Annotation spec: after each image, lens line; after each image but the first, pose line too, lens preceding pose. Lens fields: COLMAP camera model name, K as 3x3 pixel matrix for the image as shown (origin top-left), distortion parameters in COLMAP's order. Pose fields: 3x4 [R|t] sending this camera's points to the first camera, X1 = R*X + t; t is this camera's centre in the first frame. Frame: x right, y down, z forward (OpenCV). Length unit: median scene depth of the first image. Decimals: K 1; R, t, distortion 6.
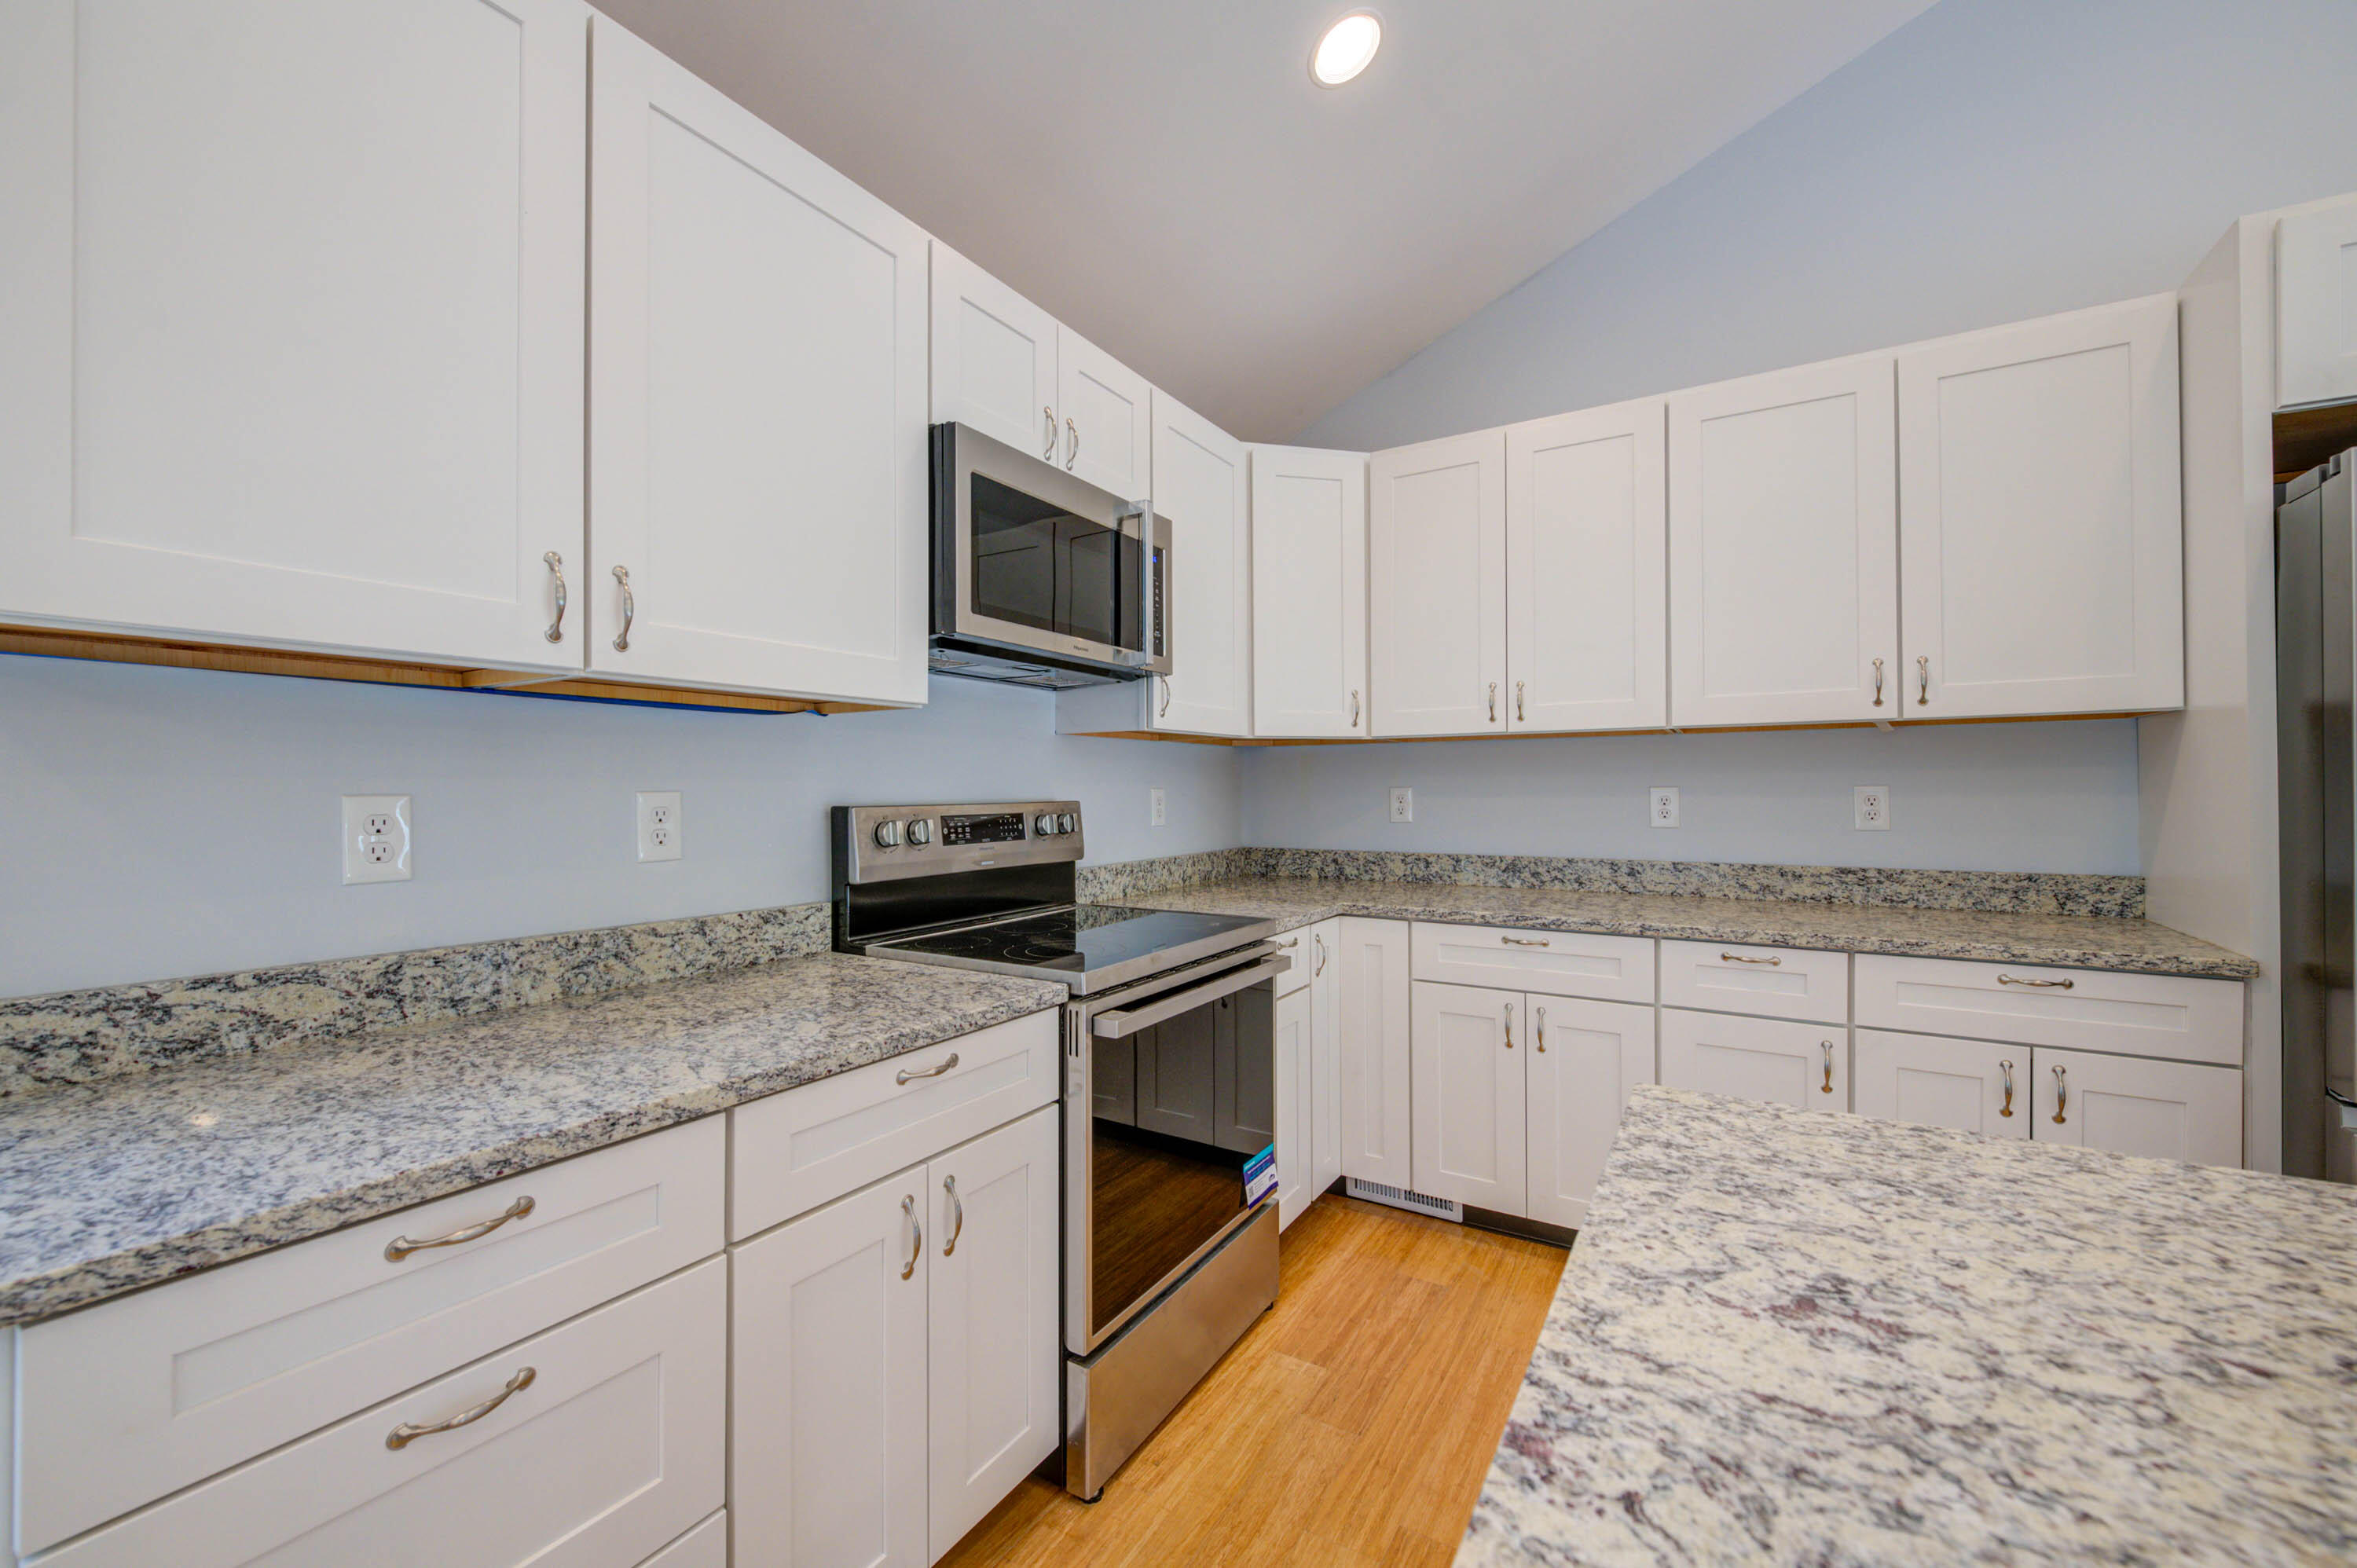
lens RADIAL K [[939.2, 0, 1173.4], [0, 939.2, 779.2], [0, 0, 1]] dist [0.000122, -0.001359]
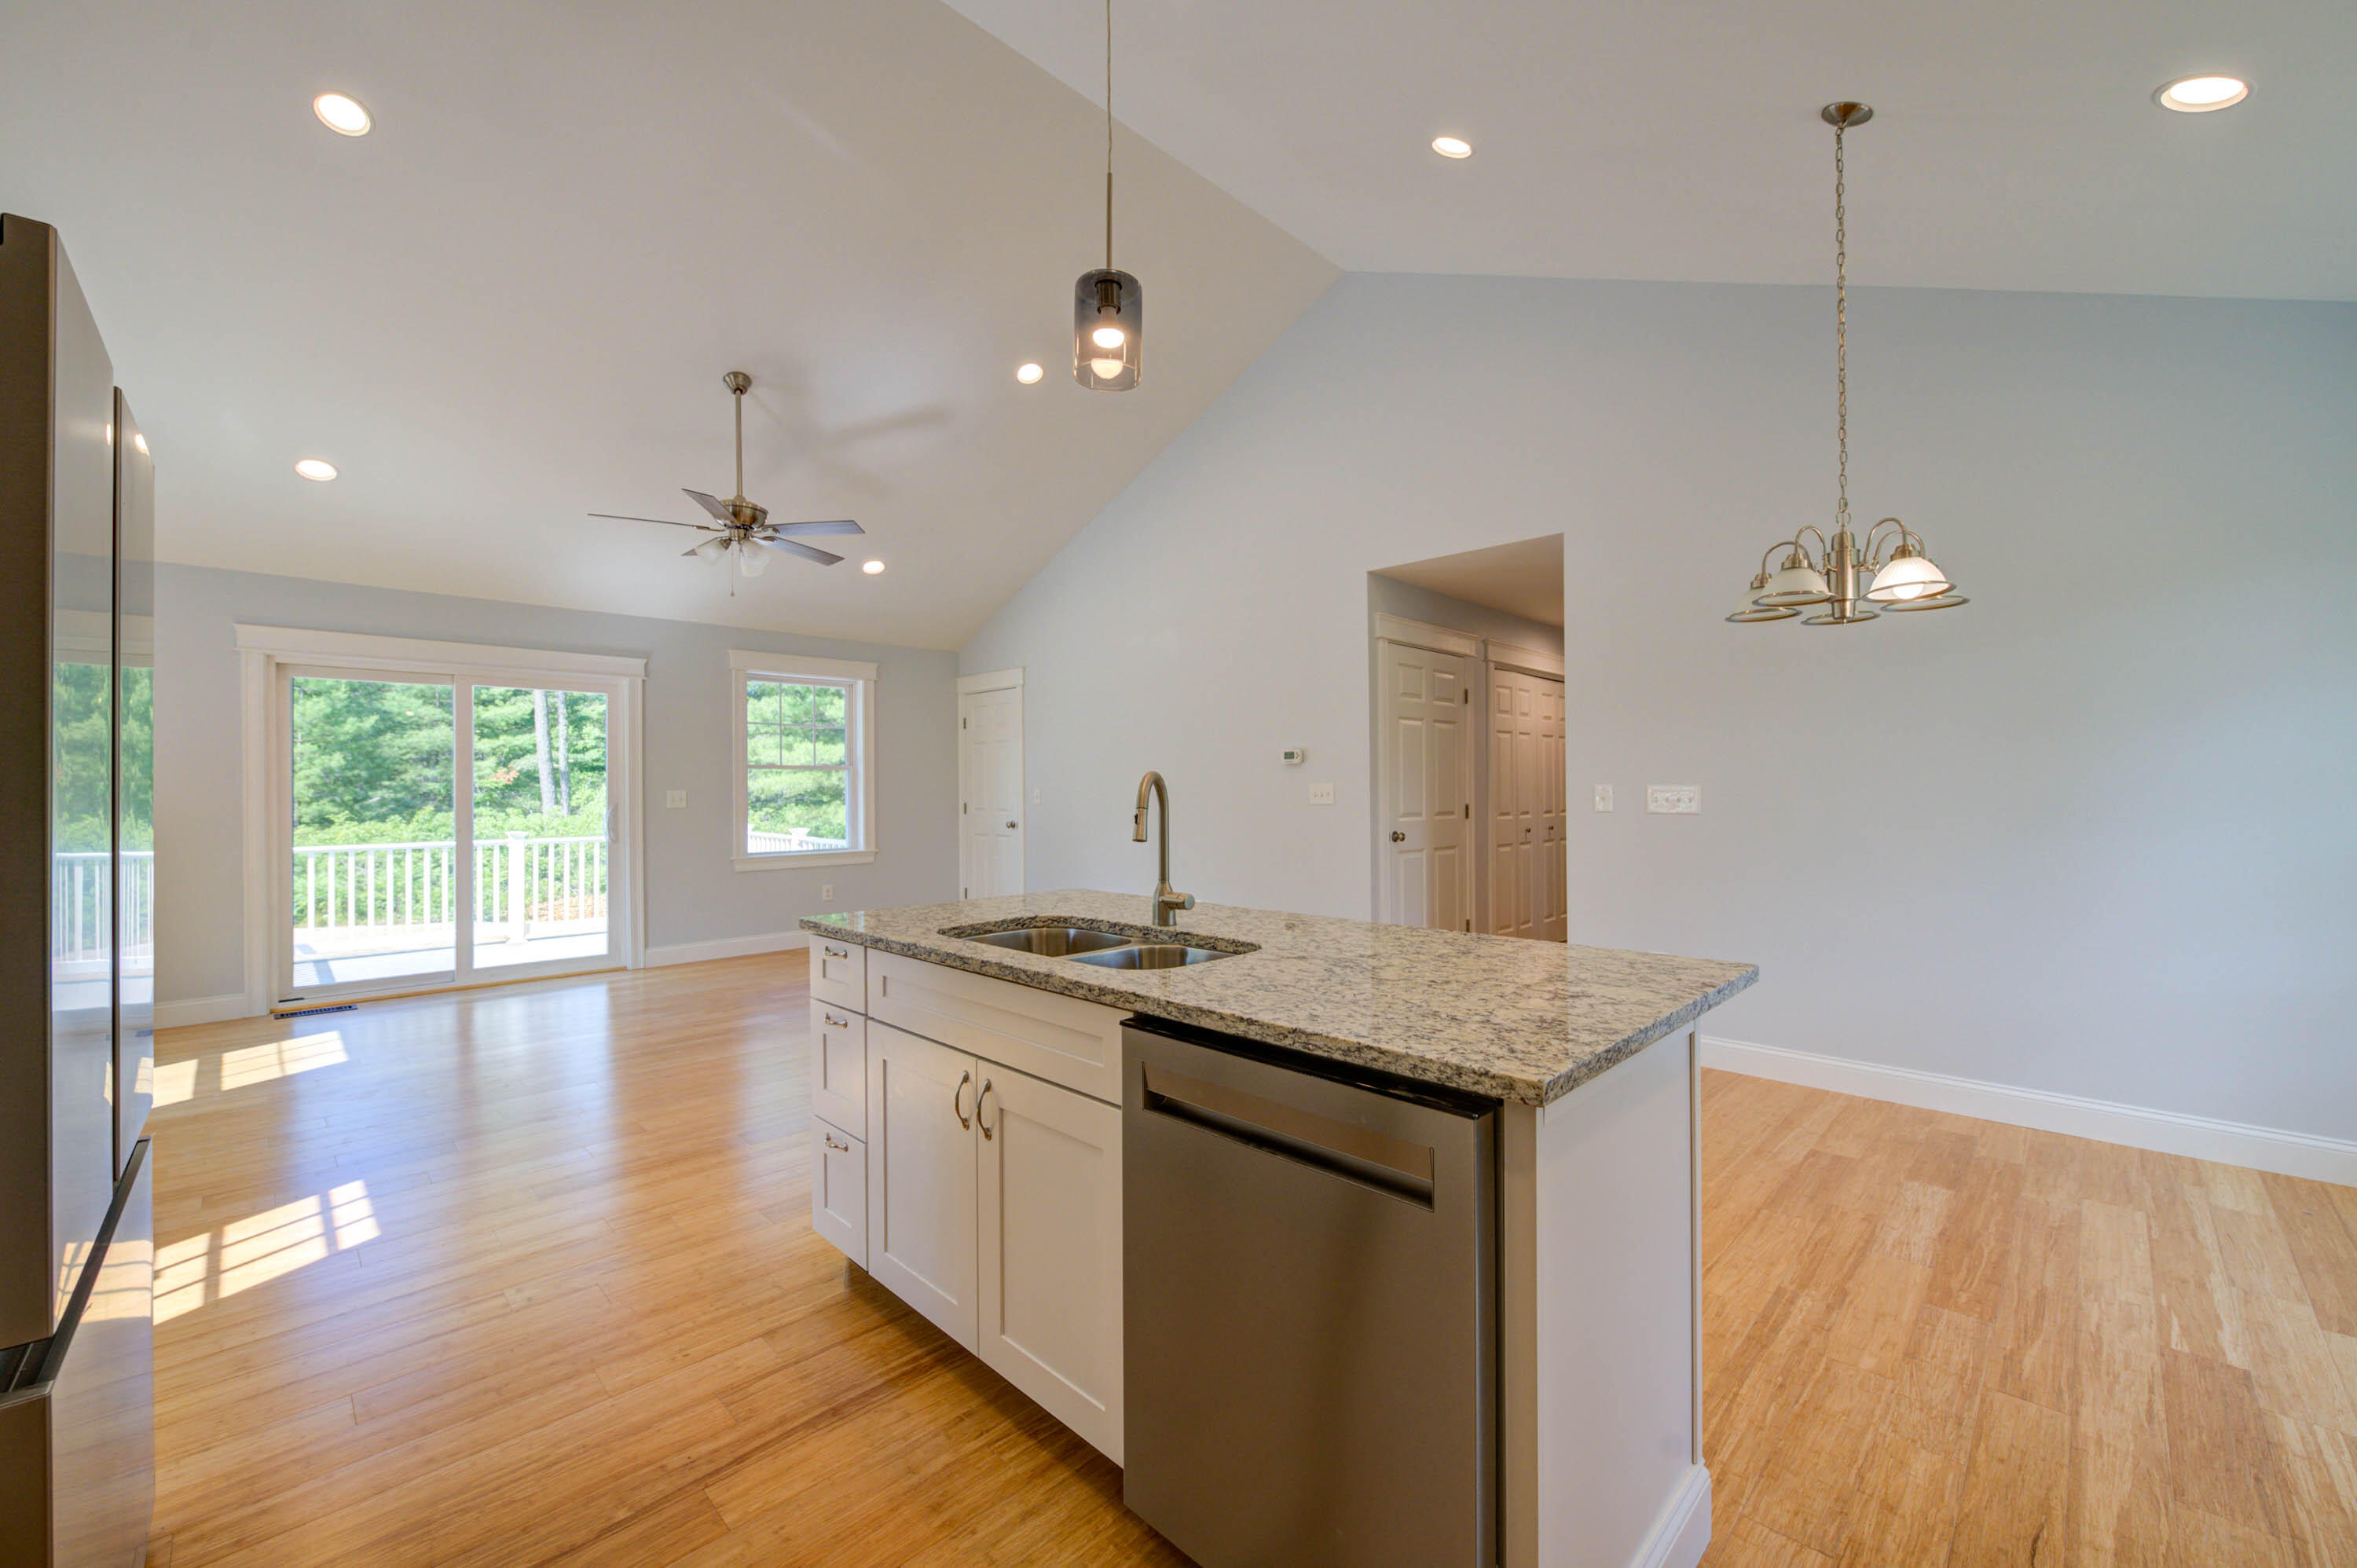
lens RADIAL K [[939.2, 0, 1178.9], [0, 939.2, 778.6], [0, 0, 1]] dist [0.000122, -0.001359]
pose [[-0.975796, 0.014859, 0.218178, 0.285965], [0.011521, 0.999796, -0.016564, 0.008075], [-0.218380, -0.013649, -0.975768, 0.906732]]
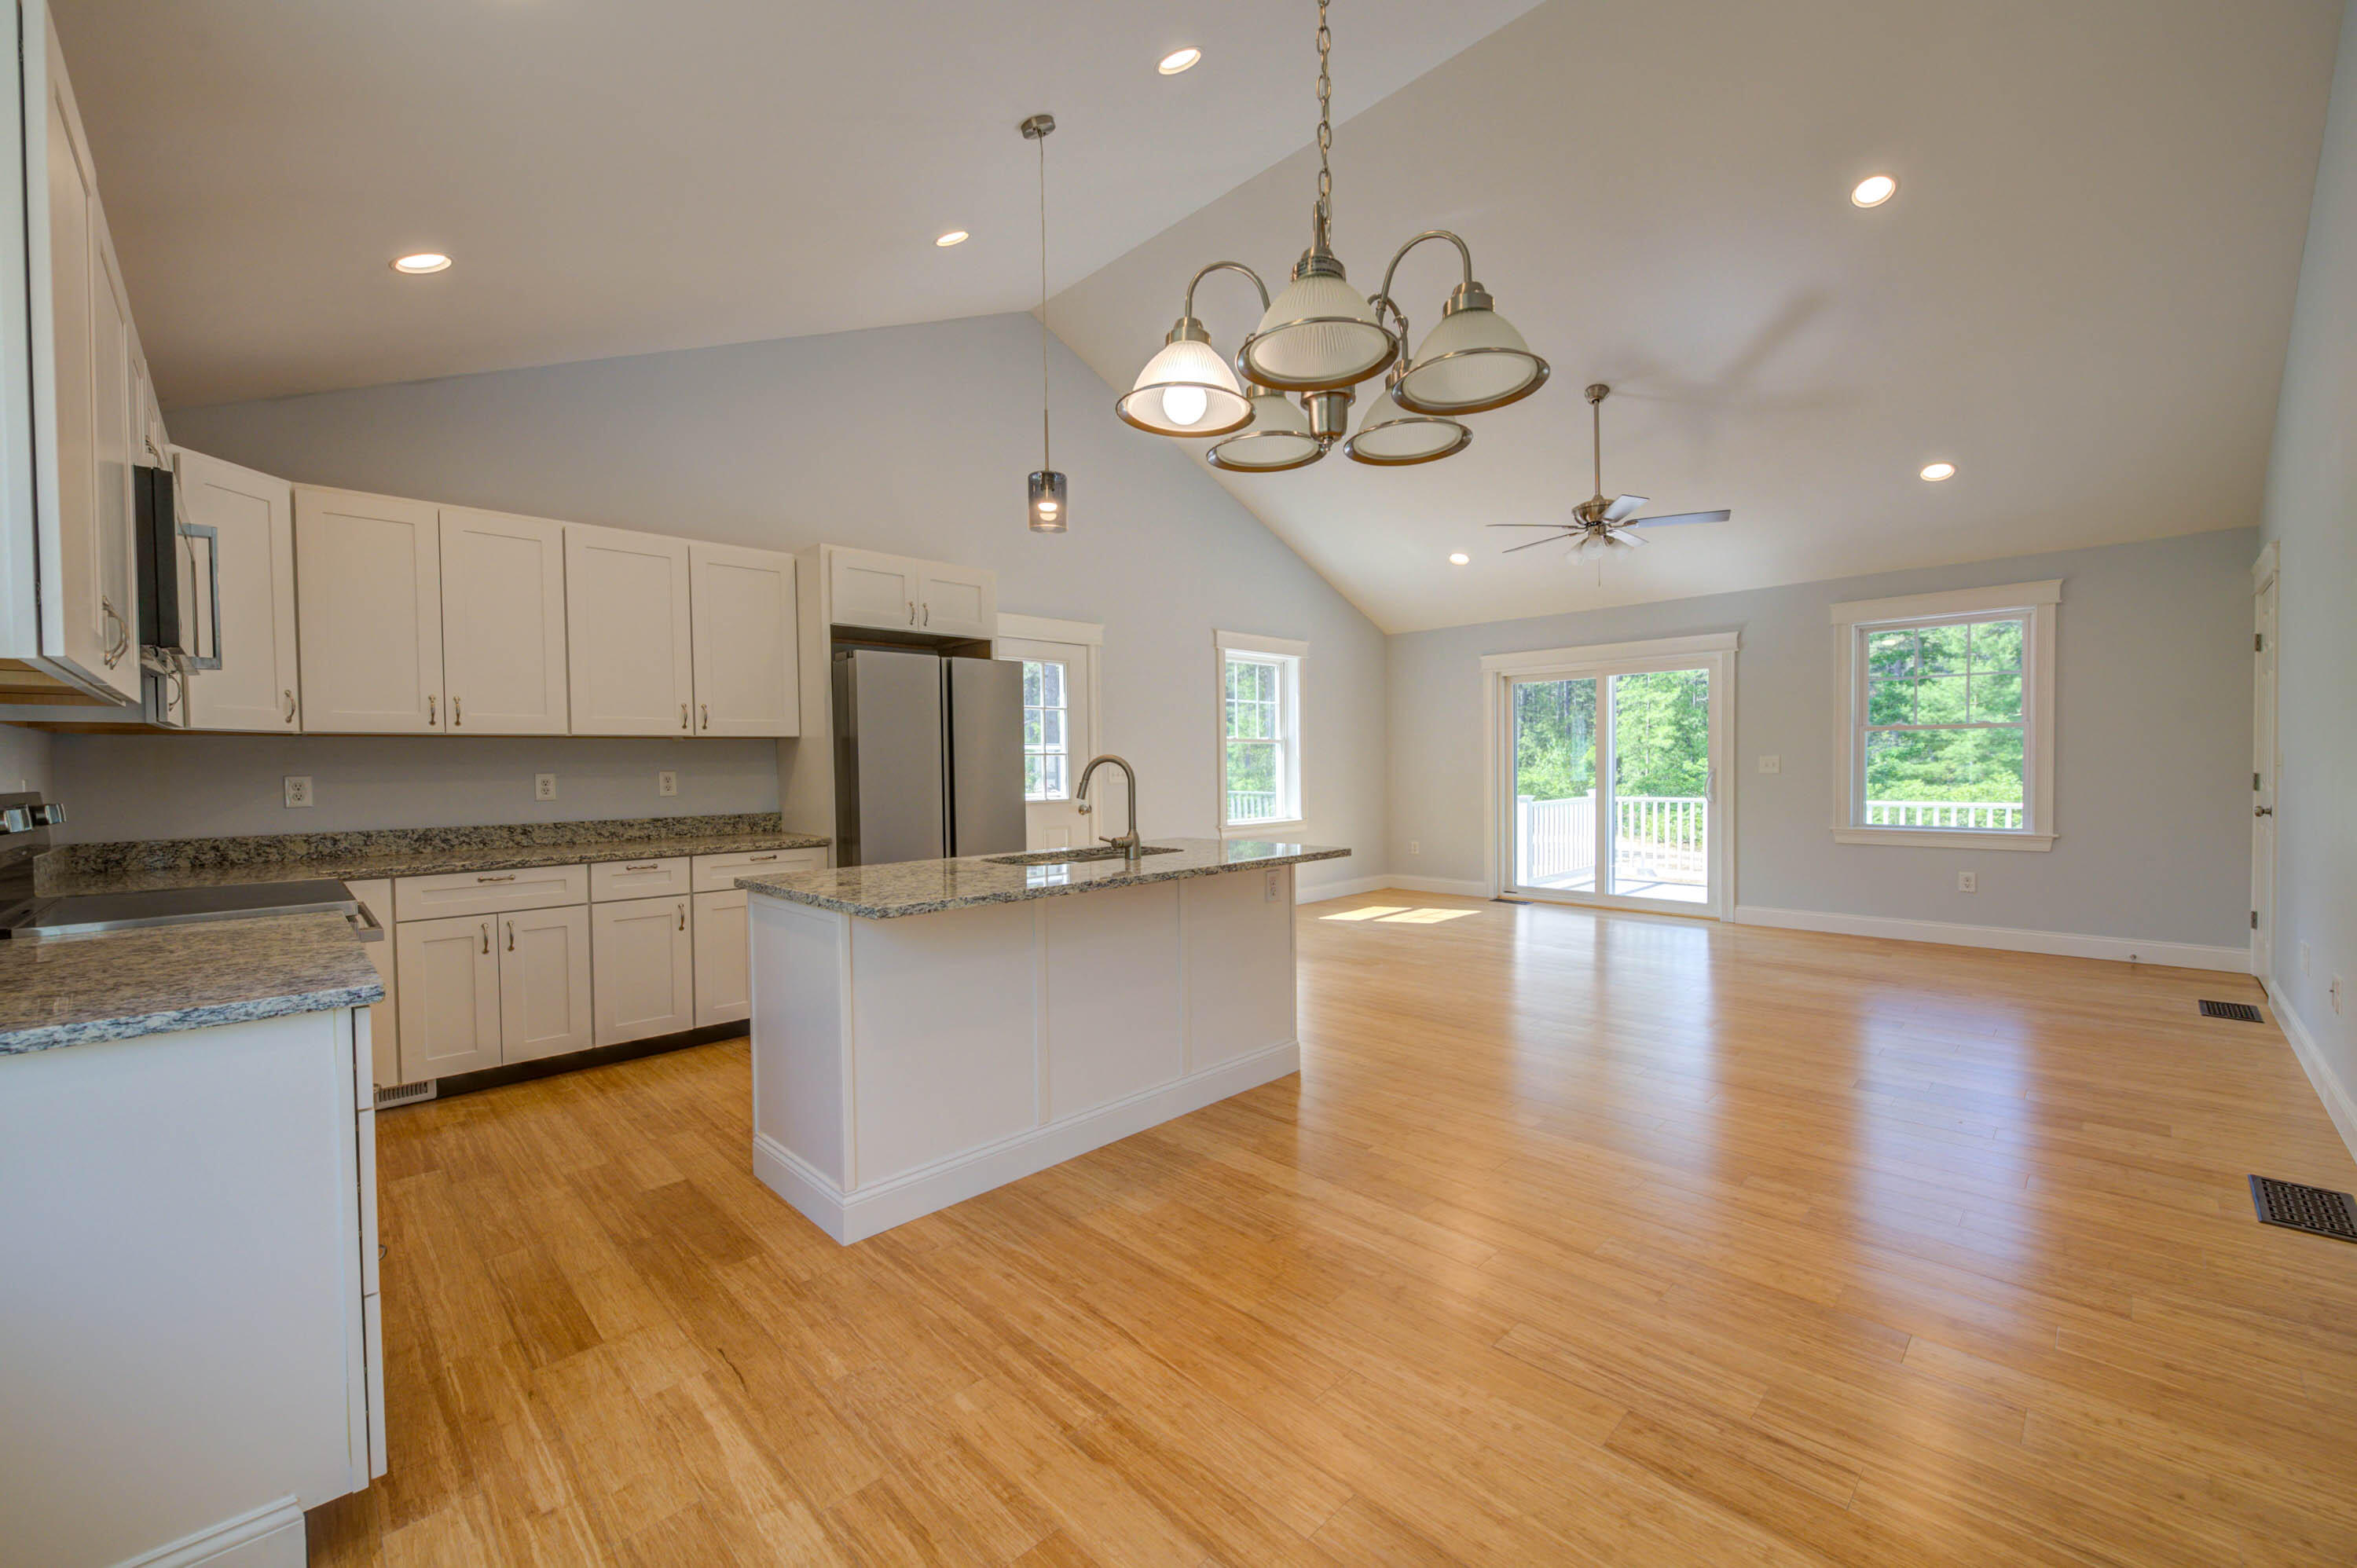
lens RADIAL K [[939.2, 0, 1170.6], [0, 939.2, 789.2], [0, 0, 1]] dist [0.000122, -0.001359]
pose [[0.243605, -0.022407, 0.969616, -0.795710], [0.005824, 0.999749, 0.021640, 0.007700], [-0.969857, 0.000376, 0.243674, -0.381970]]
